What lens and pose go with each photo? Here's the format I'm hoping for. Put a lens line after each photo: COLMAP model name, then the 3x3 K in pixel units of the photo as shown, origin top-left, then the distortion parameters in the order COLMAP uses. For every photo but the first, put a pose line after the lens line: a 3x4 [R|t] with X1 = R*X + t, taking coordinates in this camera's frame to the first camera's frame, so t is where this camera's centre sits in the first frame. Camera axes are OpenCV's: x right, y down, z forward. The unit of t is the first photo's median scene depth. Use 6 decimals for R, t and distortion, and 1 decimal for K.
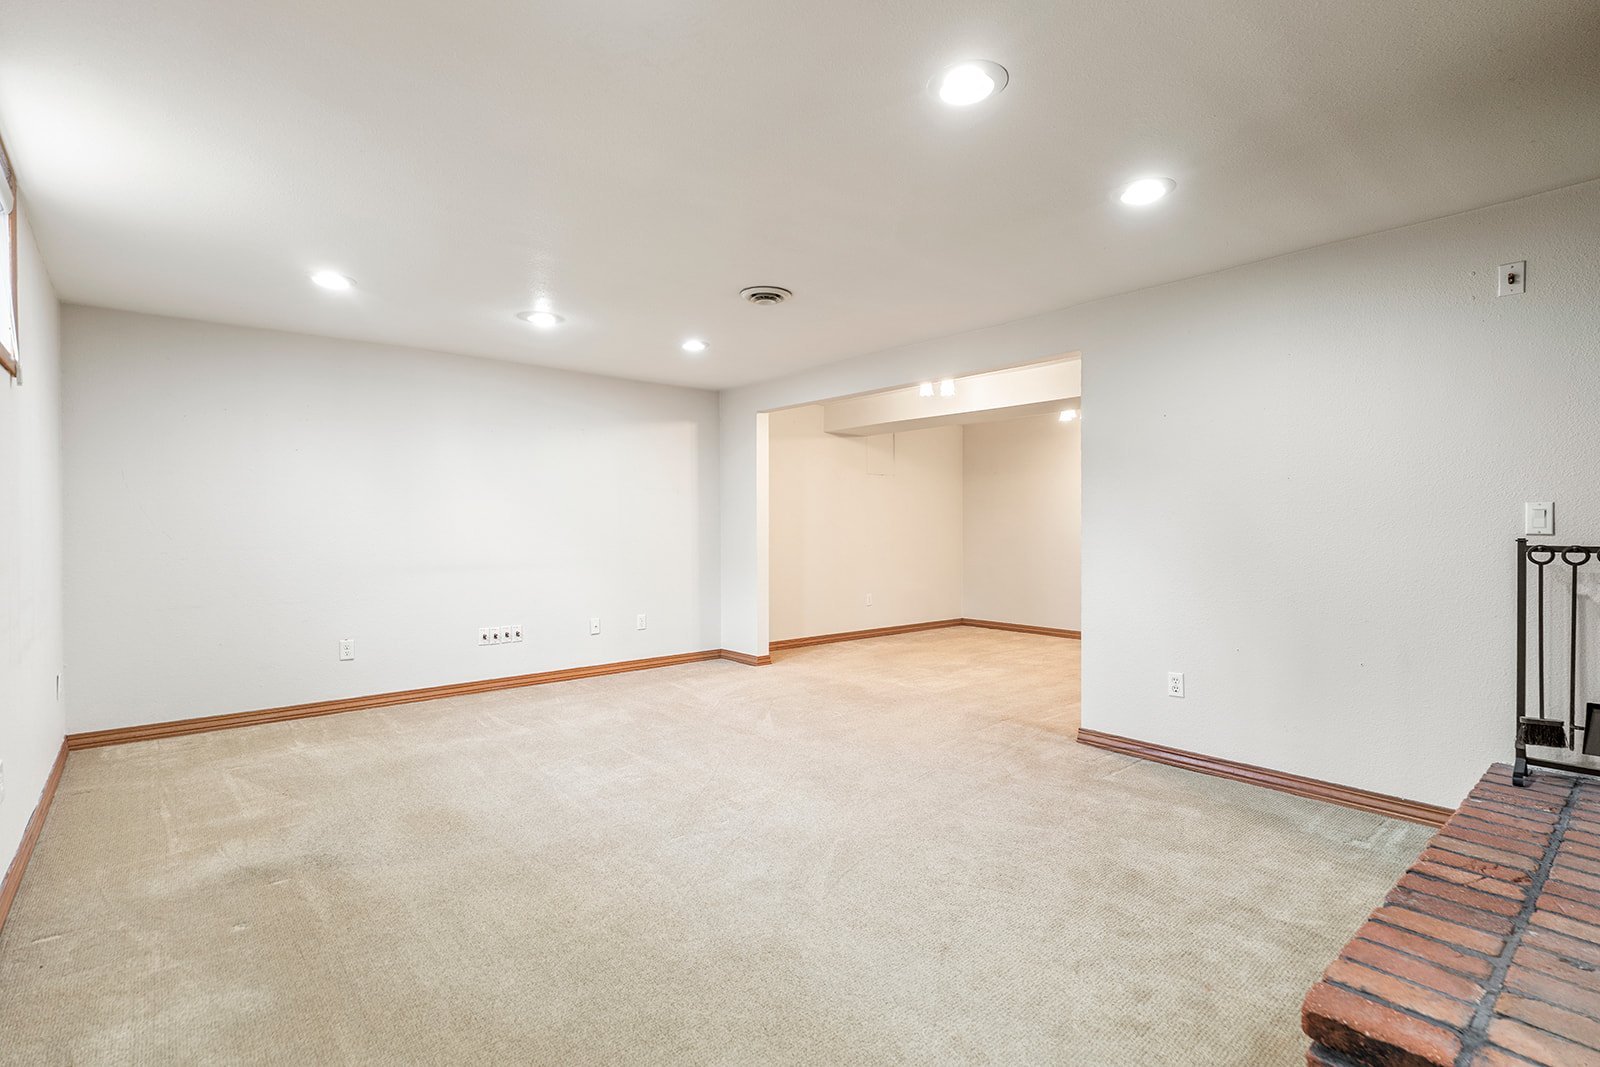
lens RADIAL K [[731.0, 0, 792.0], [0, 731.0, 531.9], [0, 0, 1]] dist [0.000519, -0.000482]
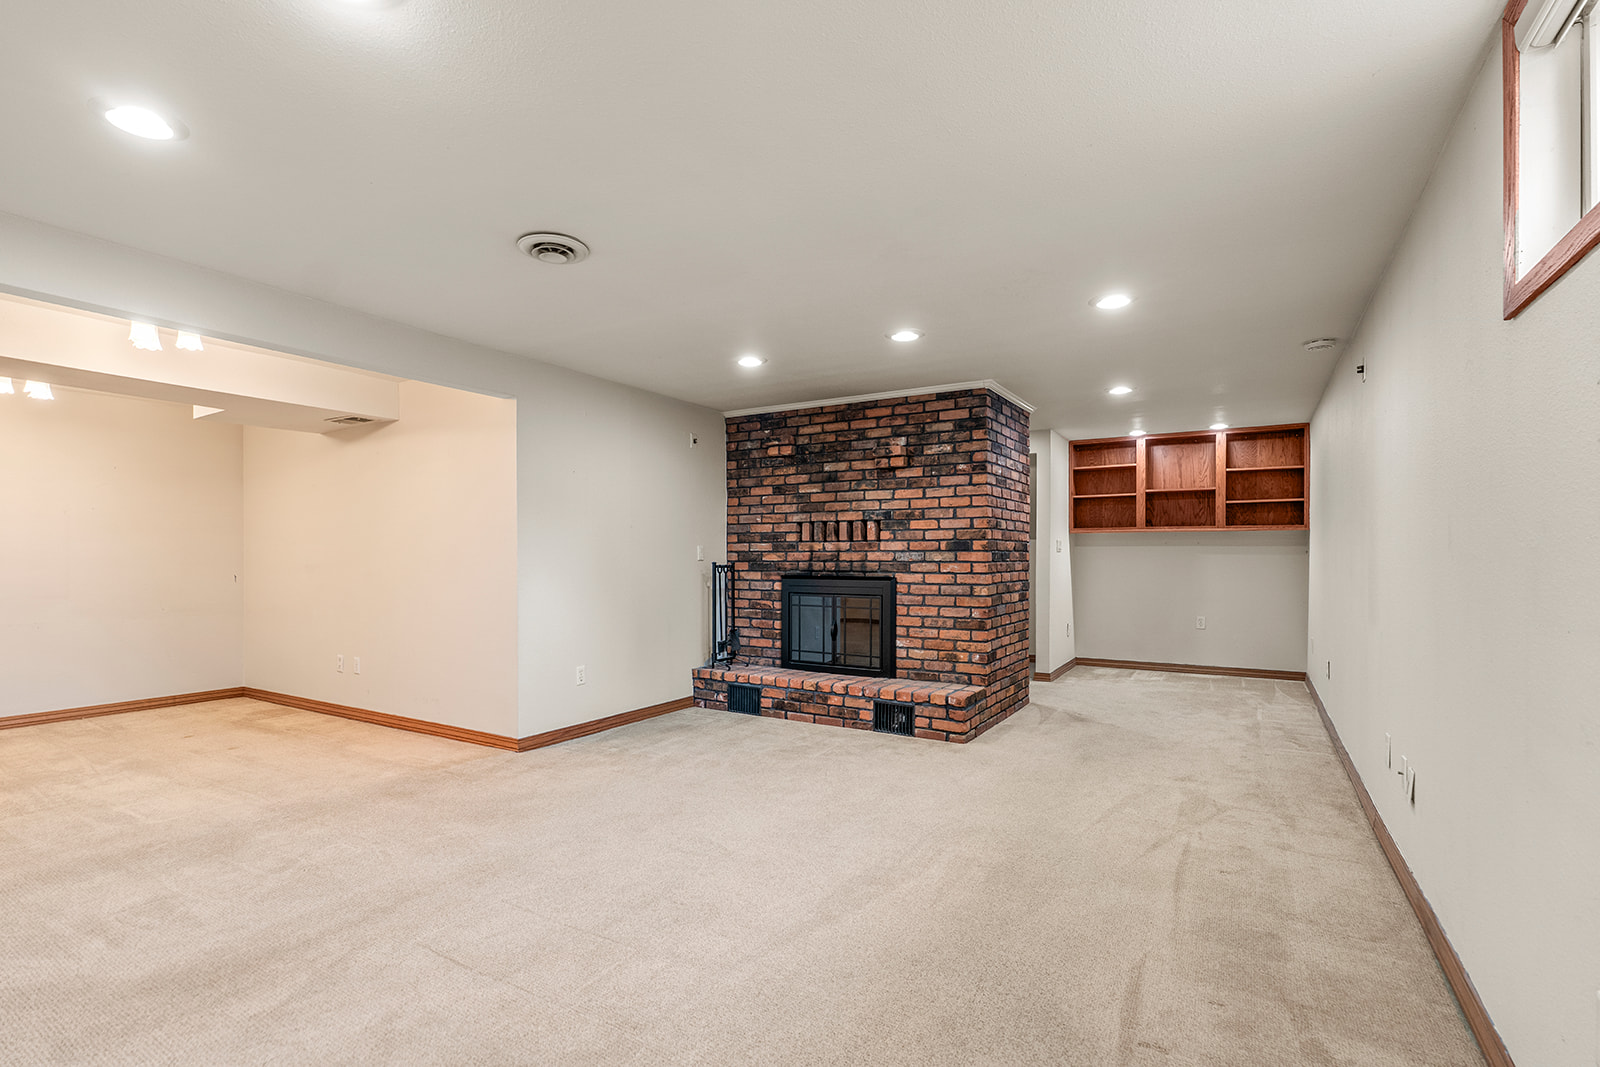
lens RADIAL K [[731.0, 0, 793.1], [0, 731.0, 542.6], [0, 0, 1]] dist [0.000519, -0.000482]
pose [[-0.290917, 0.011968, 0.956674, -1.136550], [0.001205, 0.999926, -0.012143, -0.021871], [-0.956748, -0.002379, -0.290909, 1.331254]]
